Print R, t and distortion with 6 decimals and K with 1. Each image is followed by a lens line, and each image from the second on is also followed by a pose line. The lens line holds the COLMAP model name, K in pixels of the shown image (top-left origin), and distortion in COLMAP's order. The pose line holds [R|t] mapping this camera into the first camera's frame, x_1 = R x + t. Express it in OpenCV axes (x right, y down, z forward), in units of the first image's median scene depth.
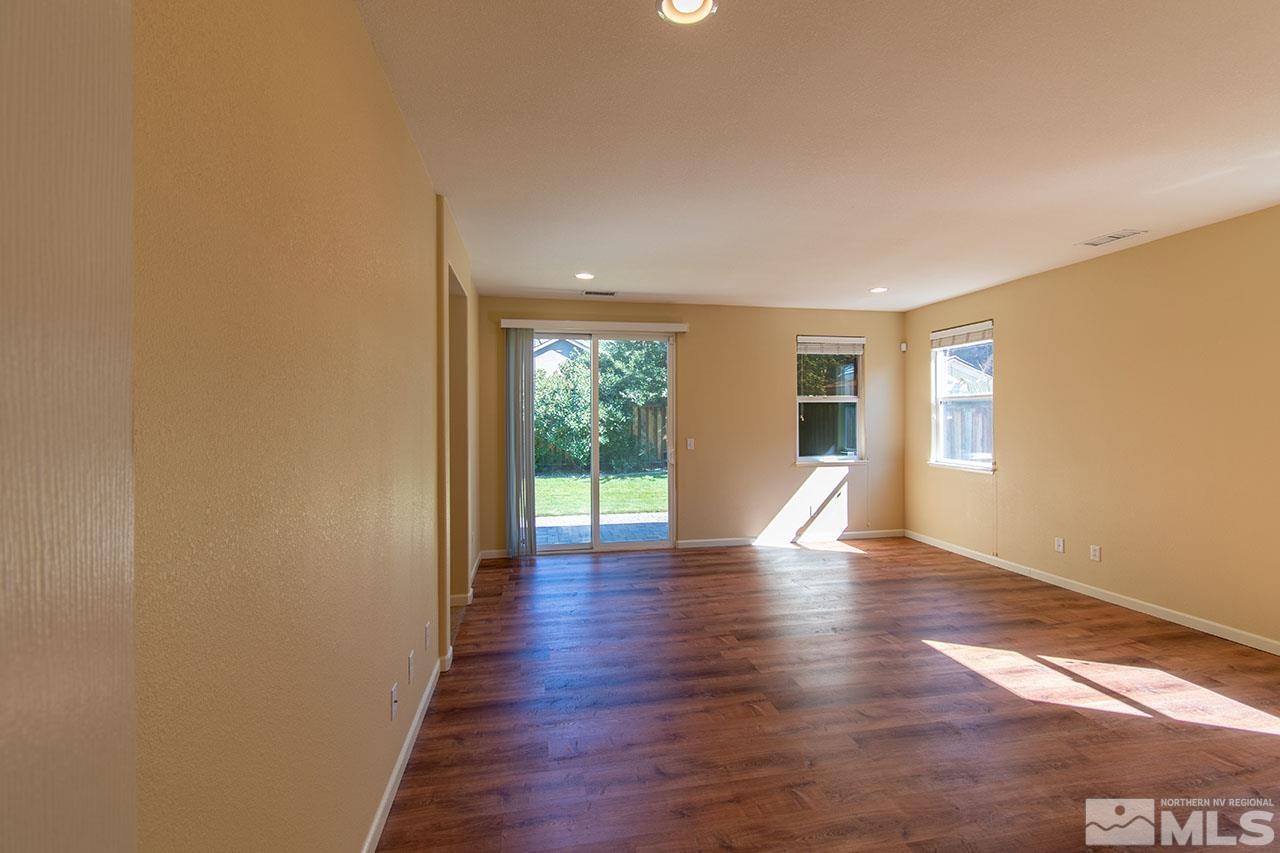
lens RADIAL K [[570.4, 0, 652.9], [0, 570.4, 426.2], [0, 0, 1]] dist [0.004491, -0.002465]
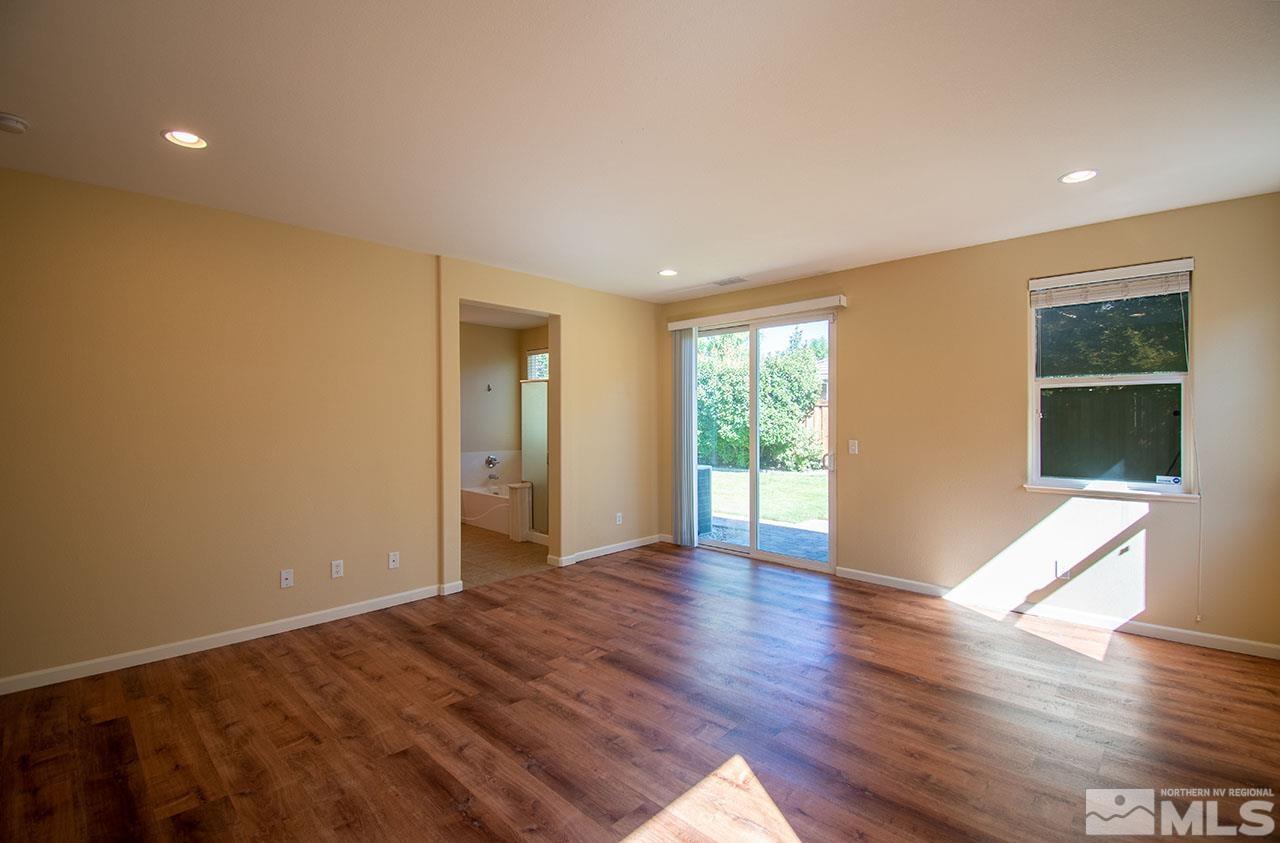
lens RADIAL K [[570.4, 0, 639.0], [0, 570.4, 417.0], [0, 0, 1]] dist [0.004491, -0.002465]
pose [[0.568082, 0.002463, -0.822968, 0.559218], [-0.010525, 0.999935, -0.004272, -0.003204], [0.822905, 0.011089, 0.568071, 0.318424]]
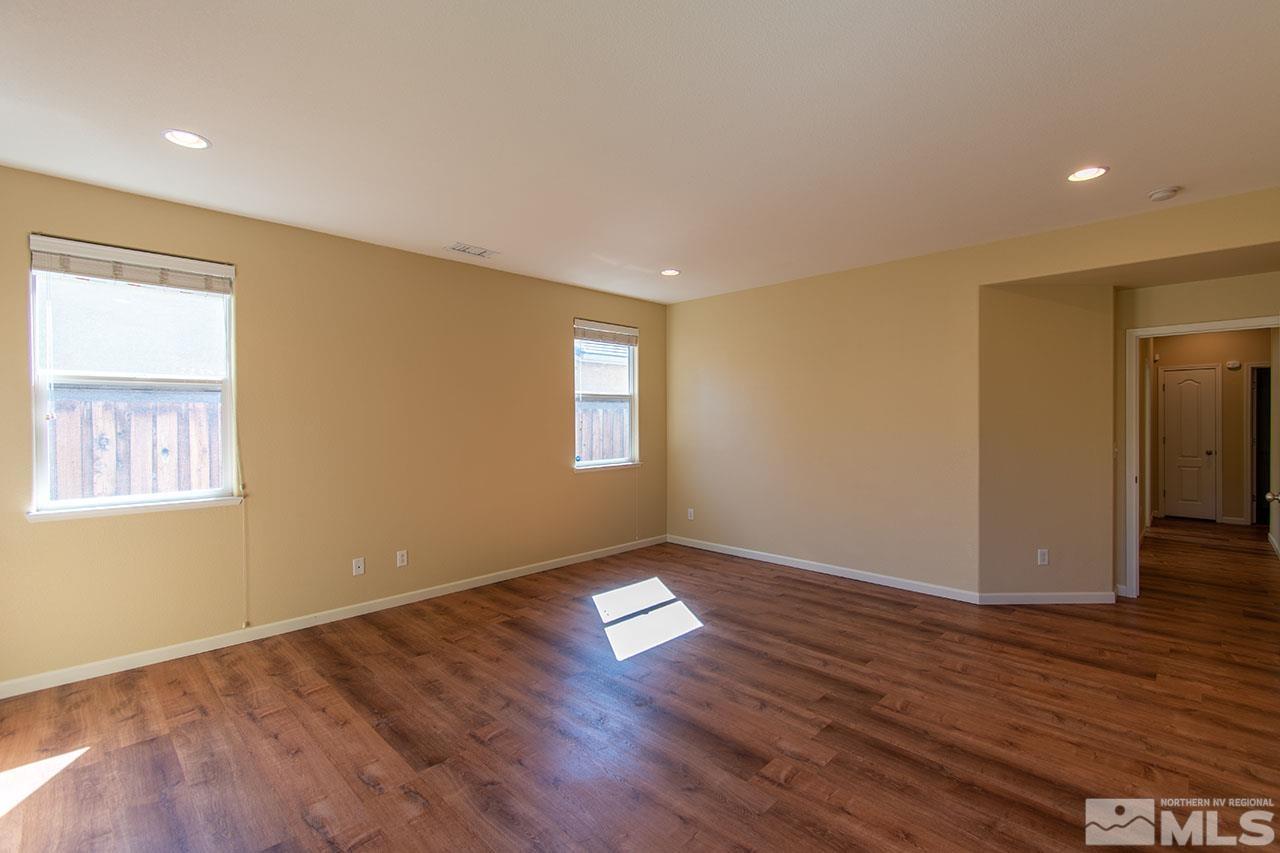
lens RADIAL K [[570.4, 0, 639.1], [0, 570.4, 420.7], [0, 0, 1]] dist [0.004491, -0.002465]
pose [[-0.553502, 0.003053, 0.832842, -0.180389], [0.017426, 0.999817, 0.007916, -0.006999], [-0.832665, 0.018894, -0.553454, 0.877295]]
